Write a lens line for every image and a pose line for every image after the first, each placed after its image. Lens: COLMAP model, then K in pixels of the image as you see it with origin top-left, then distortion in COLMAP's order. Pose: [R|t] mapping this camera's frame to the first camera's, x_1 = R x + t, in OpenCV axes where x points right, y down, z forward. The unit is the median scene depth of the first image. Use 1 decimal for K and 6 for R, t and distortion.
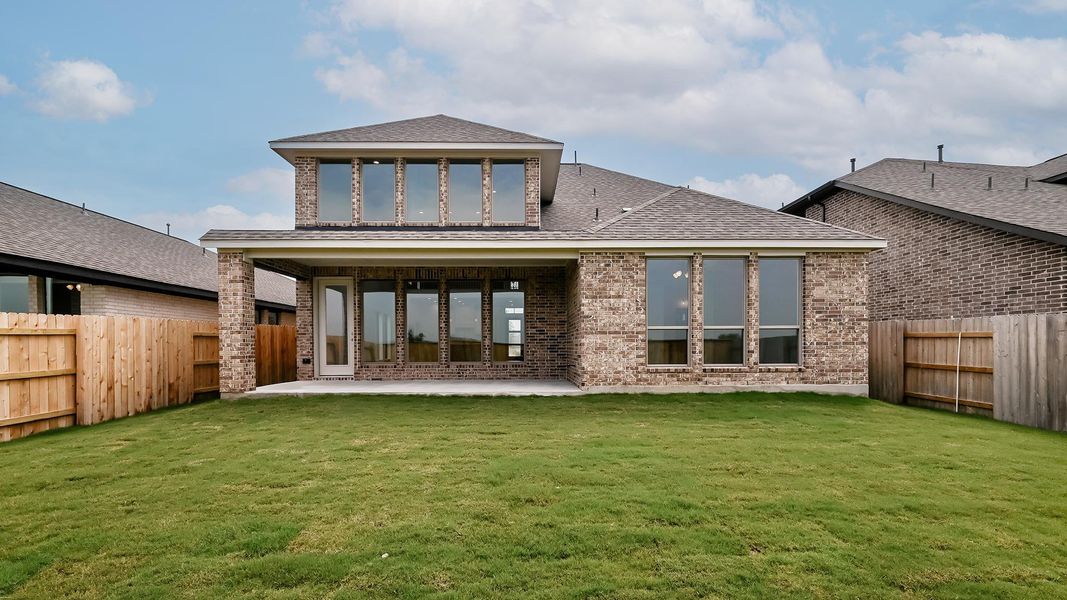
lens RADIAL K [[489.2, 0, 533.6], [0, 489.2, 307.4], [0, 0, 1]] dist [0.001841, -0.000481]
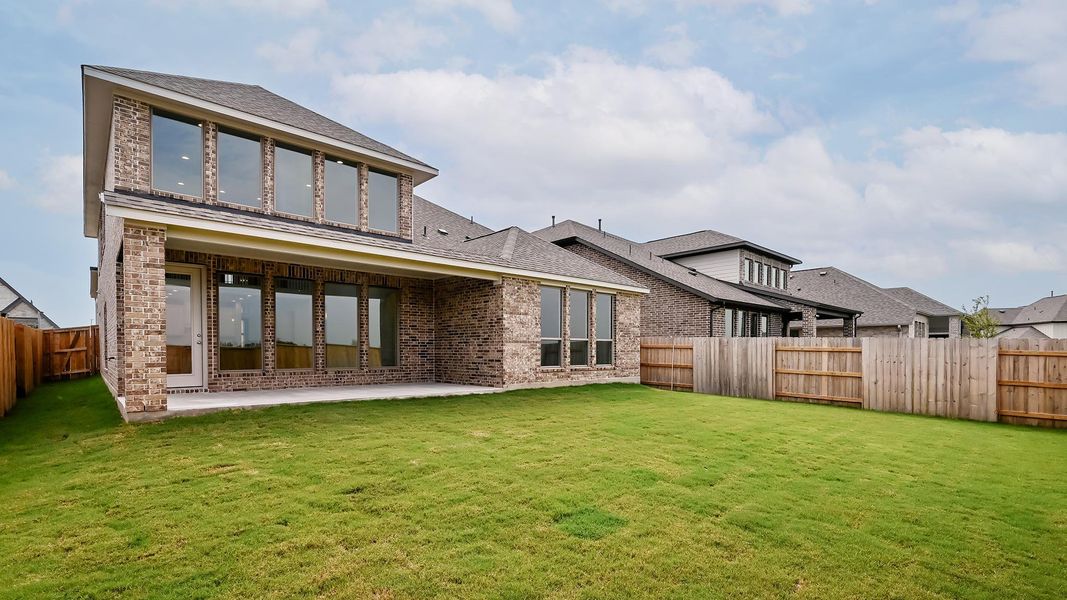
lens RADIAL K [[489.2, 0, 536.0], [0, 489.2, 302.7], [0, 0, 1]] dist [0.001841, -0.000481]
pose [[0.740086, 0.071851, 0.668663, -0.664267], [-0.058510, 0.997385, -0.042414, 0.001680], [-0.669962, -0.007733, 0.742355, 0.025613]]
